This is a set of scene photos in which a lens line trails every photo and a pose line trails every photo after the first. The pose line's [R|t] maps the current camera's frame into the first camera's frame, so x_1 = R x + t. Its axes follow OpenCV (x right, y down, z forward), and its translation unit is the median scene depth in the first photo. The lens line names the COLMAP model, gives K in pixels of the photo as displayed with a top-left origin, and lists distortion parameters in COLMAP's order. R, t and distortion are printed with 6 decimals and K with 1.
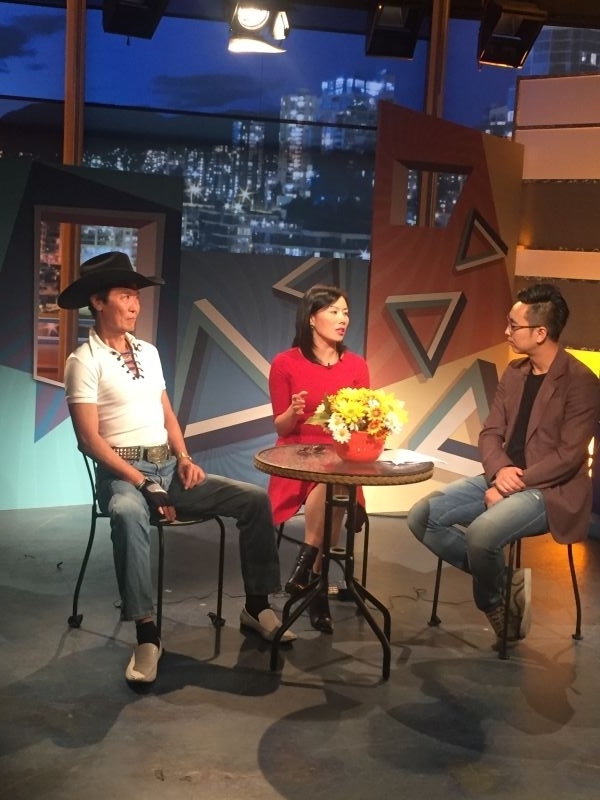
lens RADIAL K [[1113.2, 0, 299.8], [0, 1113.2, 402.2], [0, 0, 1]] dist [0.017420, 0.000000]
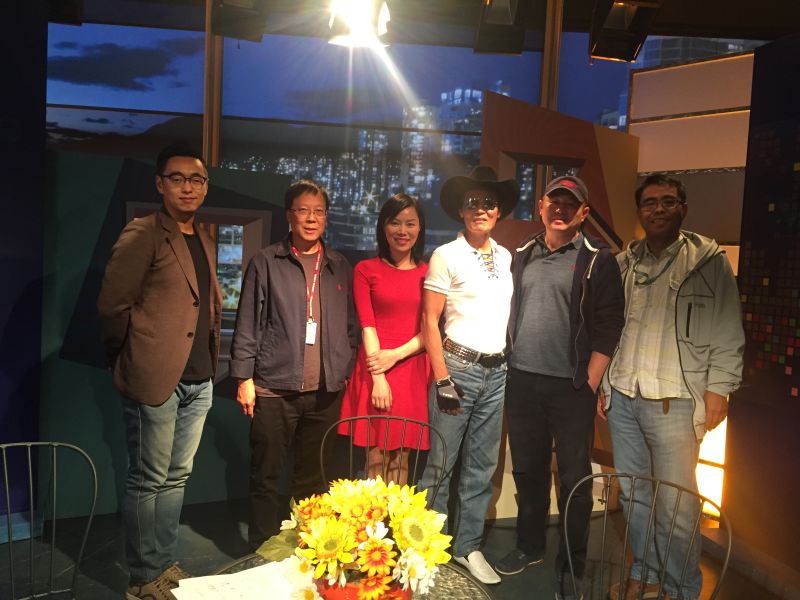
lens RADIAL K [[669.8, 0, 396.9], [0, 669.8, 295.6], [0, 0, 1]] dist [0.013625, -0.021037]
pose [[0.992094, 0.001237, -0.125494, 0.059032], [-0.010847, 0.997055, -0.075916, -0.041906], [0.125030, 0.076677, 0.989186, 0.367554]]
